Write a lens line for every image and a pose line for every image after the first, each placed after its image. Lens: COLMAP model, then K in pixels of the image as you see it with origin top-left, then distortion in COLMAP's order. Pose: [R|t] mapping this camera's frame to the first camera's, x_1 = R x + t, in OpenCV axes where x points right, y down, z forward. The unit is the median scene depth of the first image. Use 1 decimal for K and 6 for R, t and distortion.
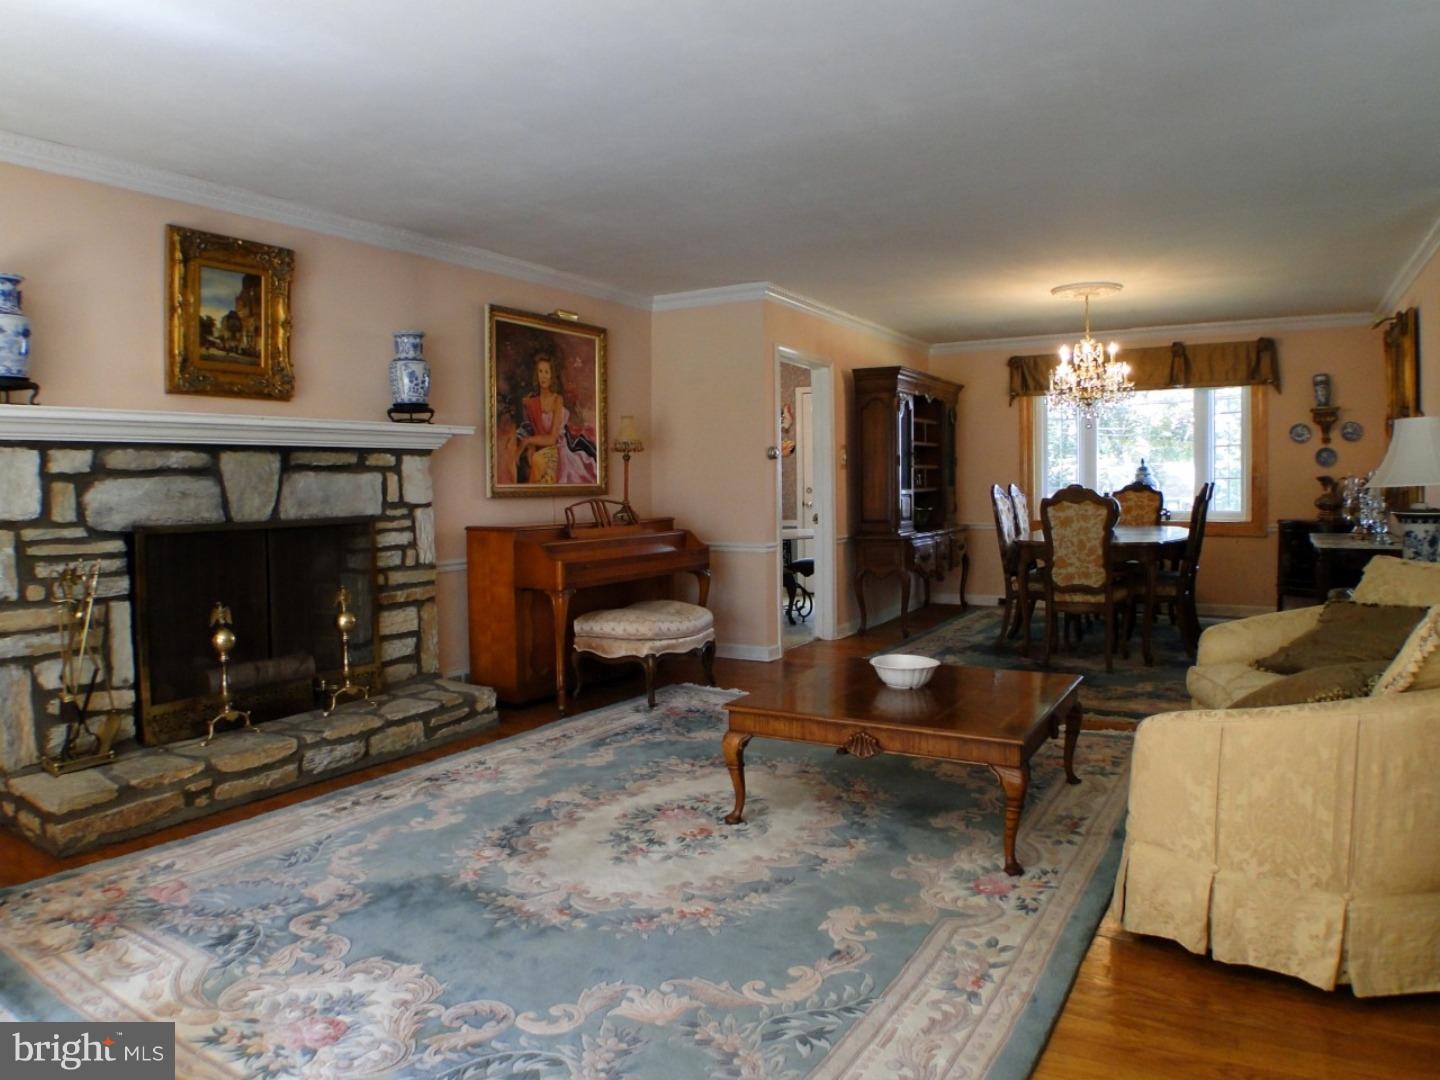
lens RADIAL K [[951.3, 0, 720.0], [0, 951.3, 540.0], [0, 0, 1]] dist [-0.118342, 0.017857]
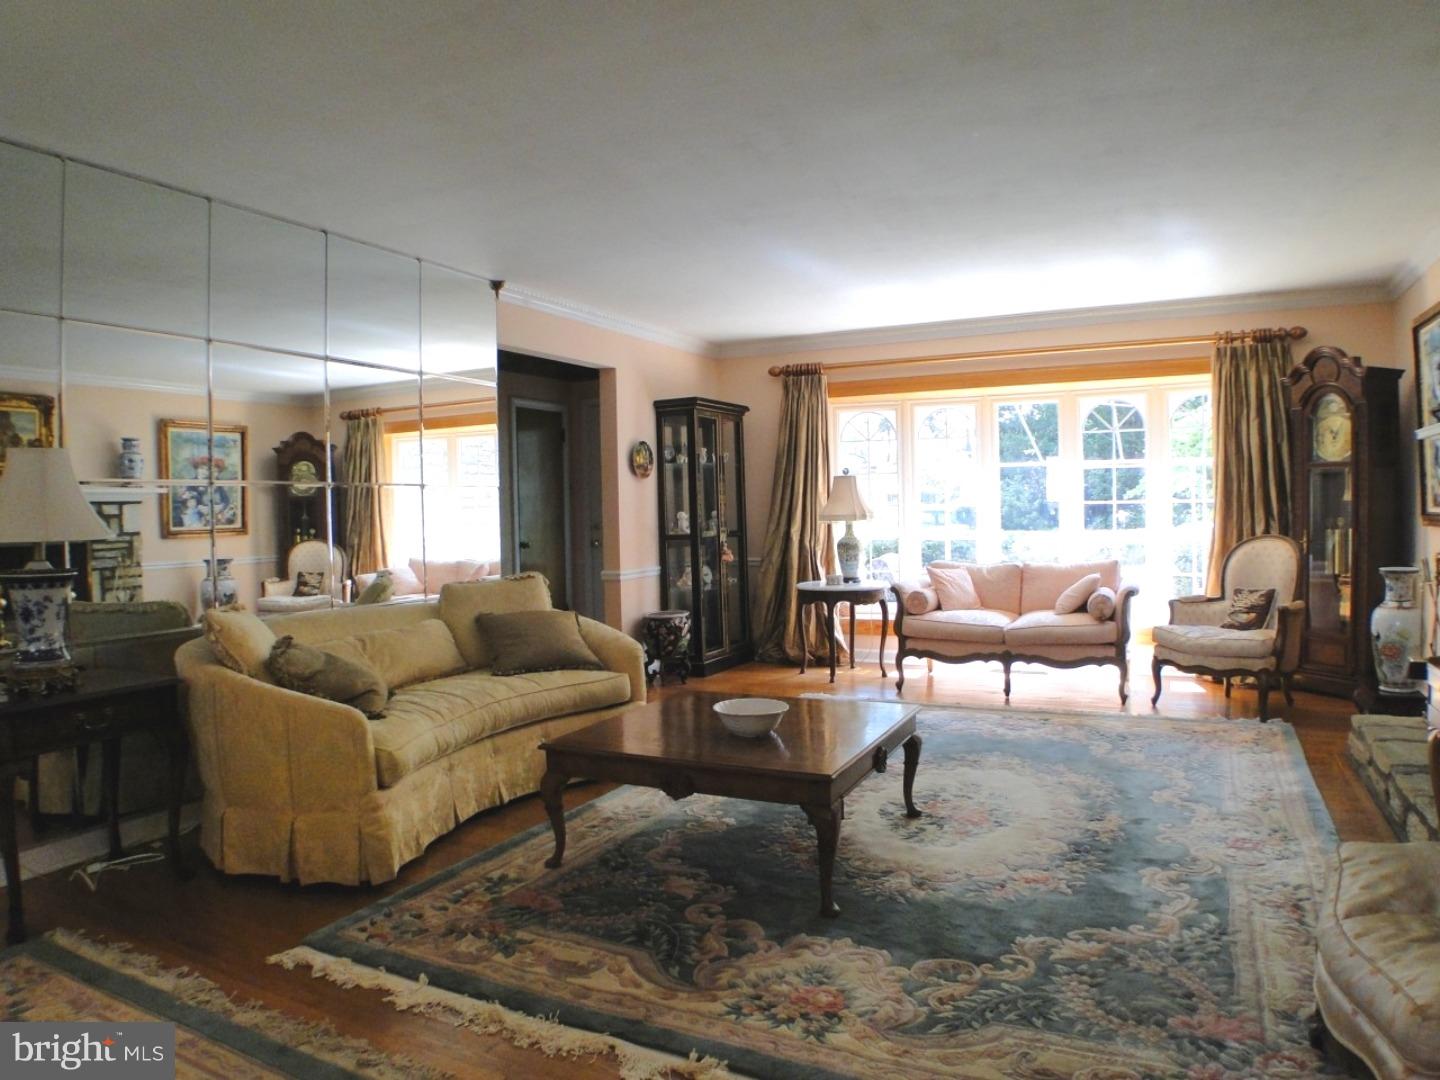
lens RADIAL K [[943.0, 0, 720.0], [0, 943.0, 540.0], [0, 0, 1]] dist [-0.119177, 0.016398]
pose [[-0.994928, 0.039190, -0.092640, -1.024200], [0.030624, 0.995275, 0.092140, -0.130756], [0.095813, 0.088835, -0.991427, 2.296431]]
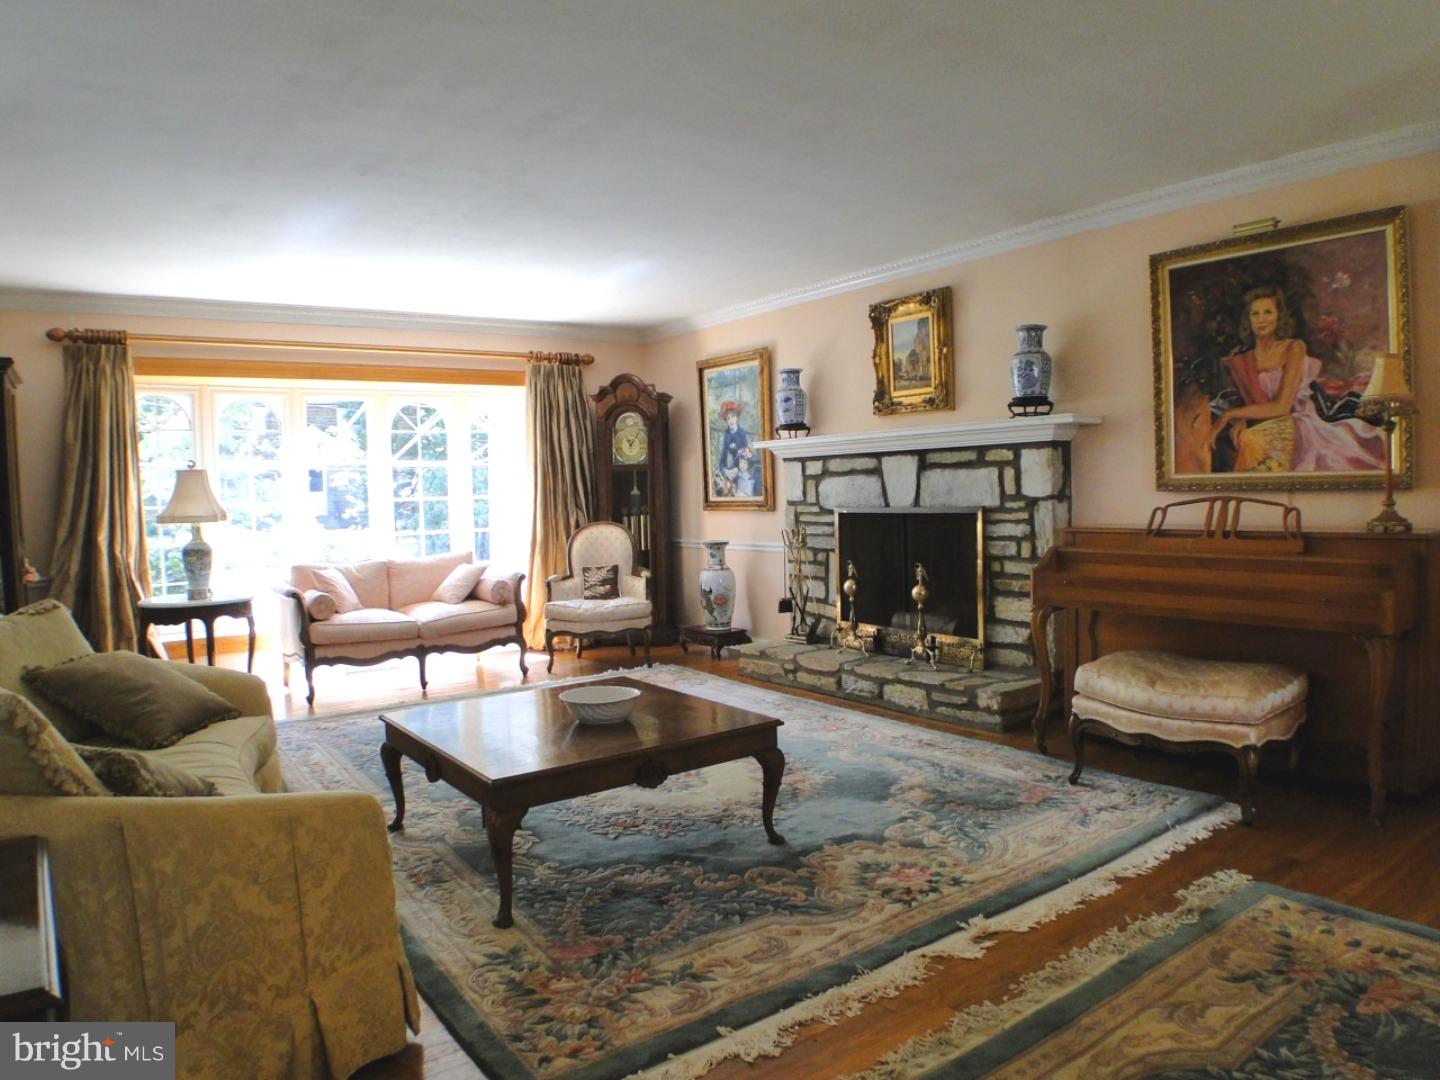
lens RADIAL K [[943.0, 0, 720.0], [0, 943.0, 540.0], [0, 0, 1]] dist [-0.119177, 0.016398]
pose [[-0.386398, 0.073908, -0.919366, 0.737807], [-0.018625, 0.995956, 0.087893, -0.075652], [0.922144, 0.051085, -0.383459, 1.103543]]
